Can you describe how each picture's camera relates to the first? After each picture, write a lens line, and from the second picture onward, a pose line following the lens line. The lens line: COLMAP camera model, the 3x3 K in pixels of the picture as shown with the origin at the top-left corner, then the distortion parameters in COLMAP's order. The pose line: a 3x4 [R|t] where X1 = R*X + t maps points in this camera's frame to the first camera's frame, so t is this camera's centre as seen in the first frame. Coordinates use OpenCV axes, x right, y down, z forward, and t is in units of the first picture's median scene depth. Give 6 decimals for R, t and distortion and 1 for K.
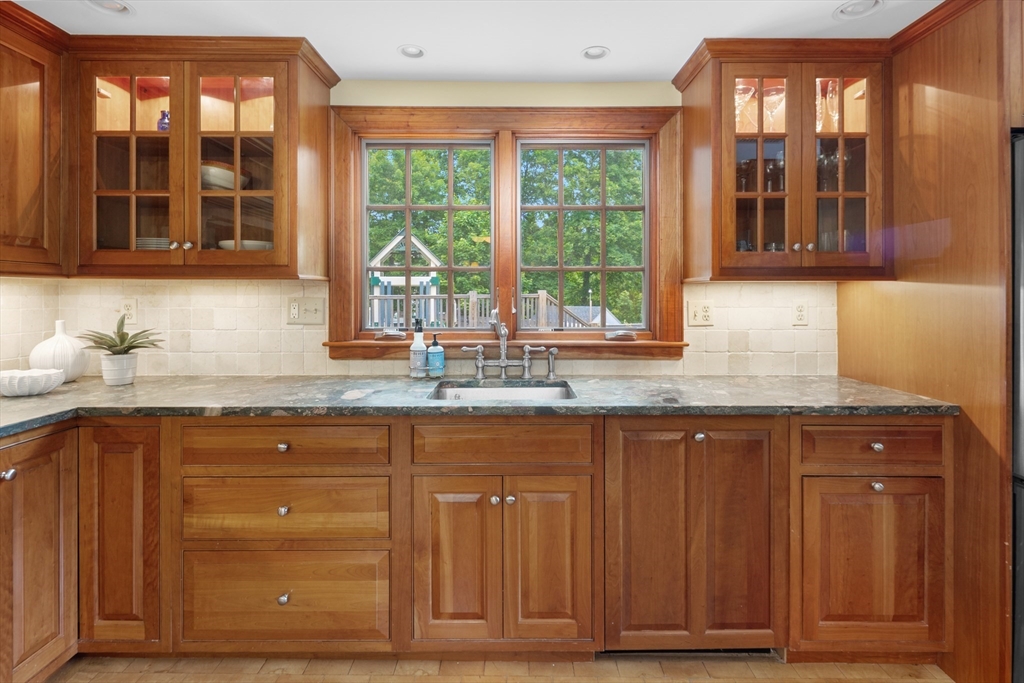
lens RADIAL K [[508.5, 0, 516.2], [0, 508.5, 293.6], [0, 0, 1]] dist [0.005894, -0.005209]
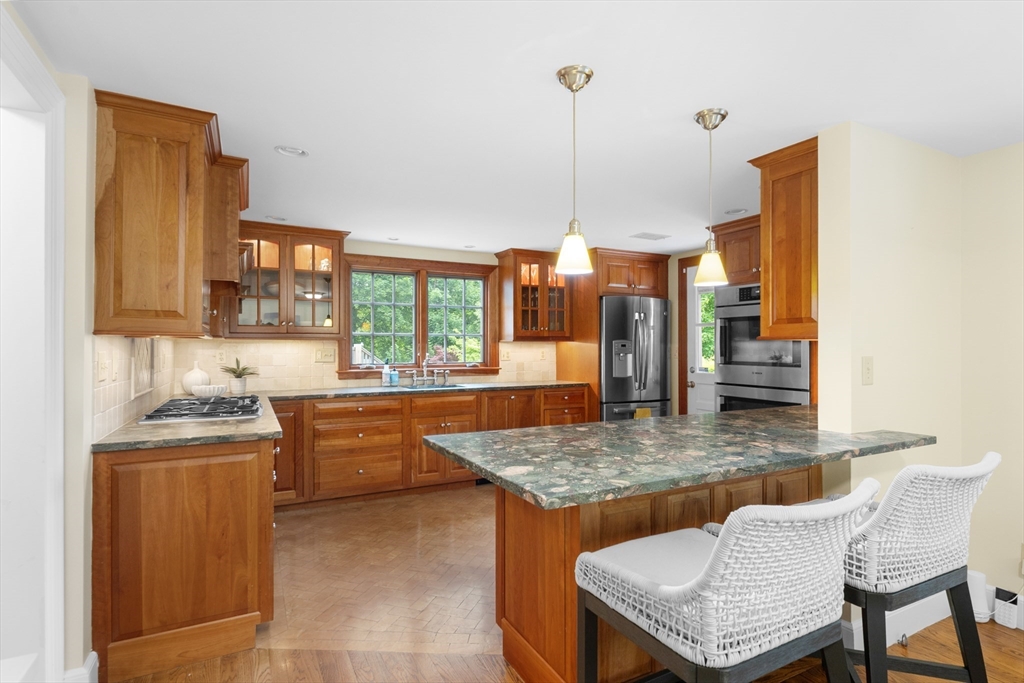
lens RADIAL K [[508.5, 0, 526.8], [0, 508.5, 348.4], [0, 0, 1]] dist [0.005894, -0.005209]
pose [[0.883179, -0.002352, 0.469031, -0.766013], [0.000231, 0.999989, 0.004580, -0.001973], [-0.469037, -0.003936, 0.883170, -1.307692]]
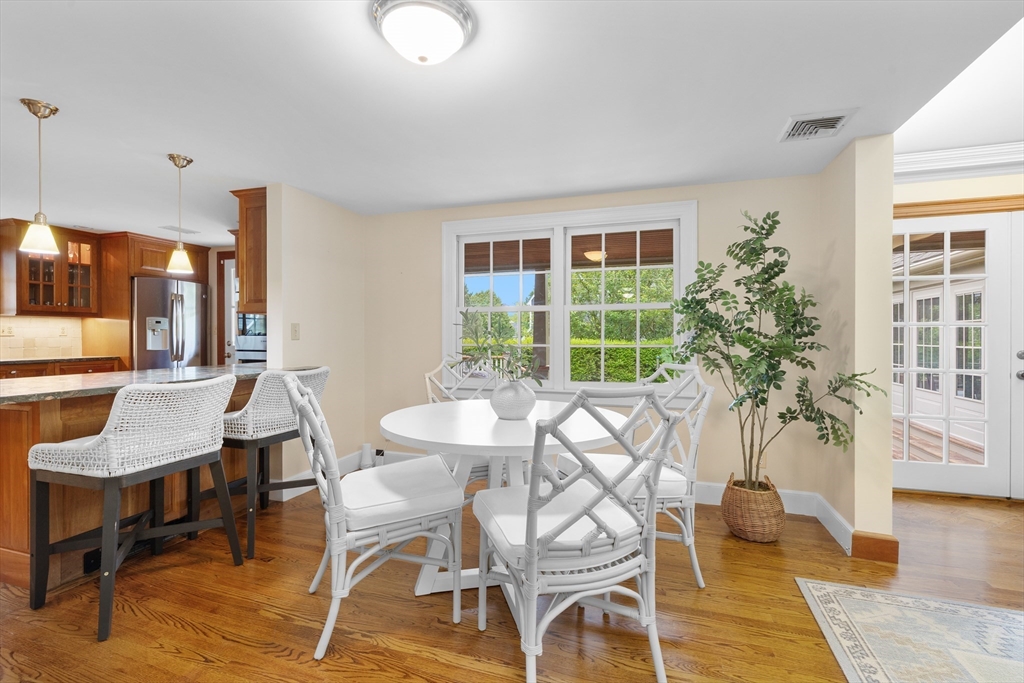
lens RADIAL K [[449.8, 0, 501.1], [0, 449.8, 338.3], [0, 0, 1]] dist [-0.001923, -0.000944]
pose [[0.318468, -0.005476, 0.947918, -0.931225], [-0.004355, 0.999964, 0.007239, 0.059835], [-0.947924, -0.006433, 0.318432, -1.927576]]
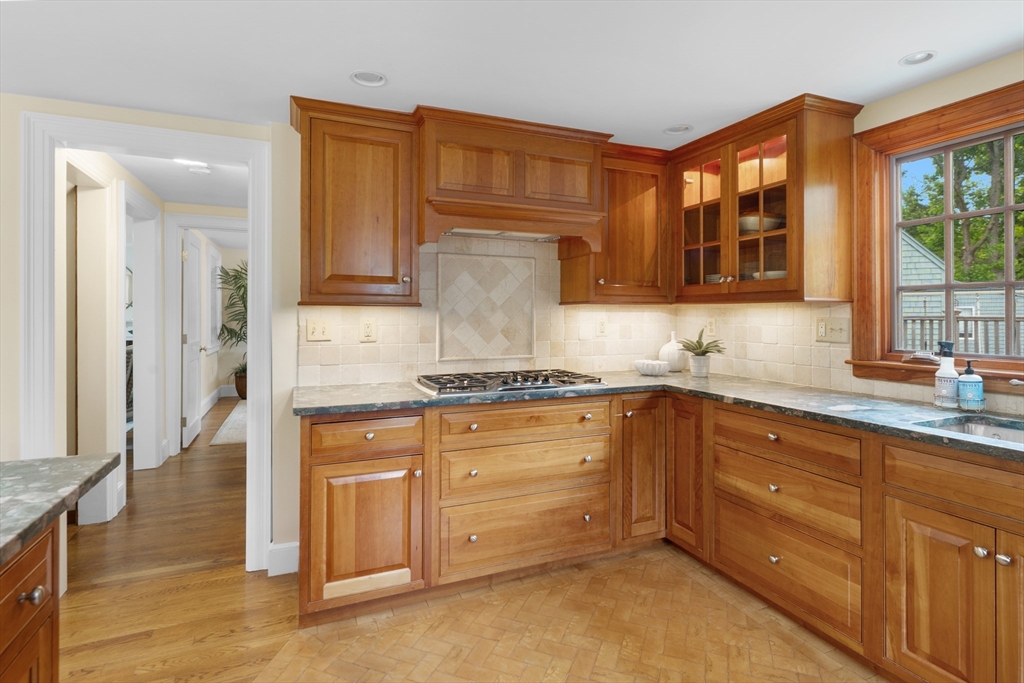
lens RADIAL K [[508.5, 0, 518.0], [0, 508.5, 311.9], [0, 0, 1]] dist [0.005894, -0.005209]
pose [[0.391692, -0.005335, -0.920081, 0.385461], [0.001256, 0.999985, -0.005264, 0.000492], [0.920095, 0.000906, 0.391693, -0.055277]]
